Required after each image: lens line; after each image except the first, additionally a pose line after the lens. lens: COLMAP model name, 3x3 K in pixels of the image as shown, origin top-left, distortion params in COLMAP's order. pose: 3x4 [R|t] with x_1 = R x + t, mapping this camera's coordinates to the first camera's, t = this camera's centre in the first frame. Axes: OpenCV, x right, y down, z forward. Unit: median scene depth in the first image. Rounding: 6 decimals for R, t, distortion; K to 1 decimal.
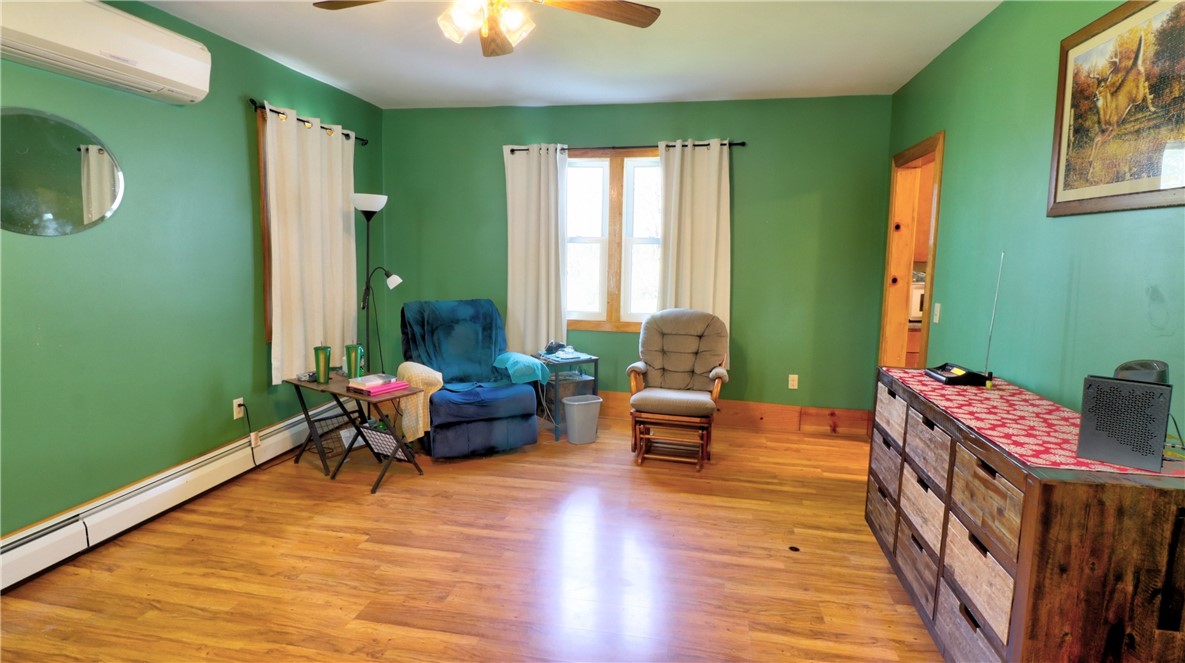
lens RADIAL K [[610.2, 0, 576.0], [0, 610.2, 326.3], [0, 0, 1]] dist [0.002841, -0.011384]
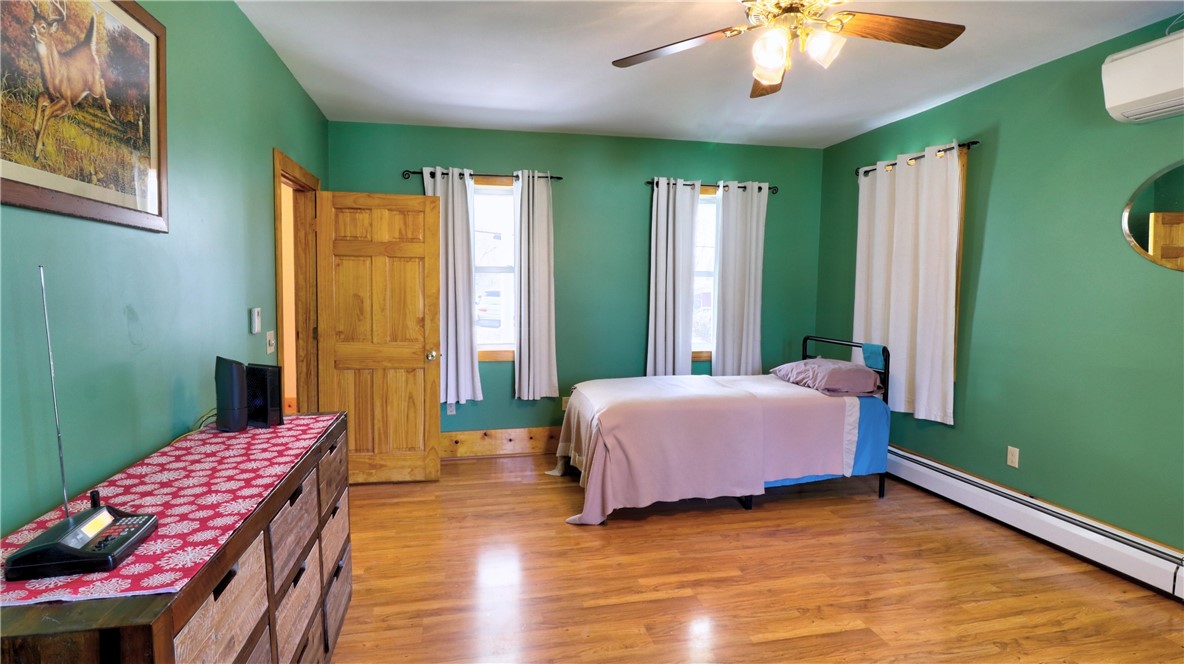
lens RADIAL K [[609.6, 0, 575.5], [0, 609.6, 326.8], [0, 0, 1]] dist [0.002841, -0.011384]
pose [[-0.921771, 0.013850, -0.387487, 0.527904], [-0.061988, 0.981244, 0.182531, -0.203990], [0.382748, 0.192271, -0.903624, 1.721107]]
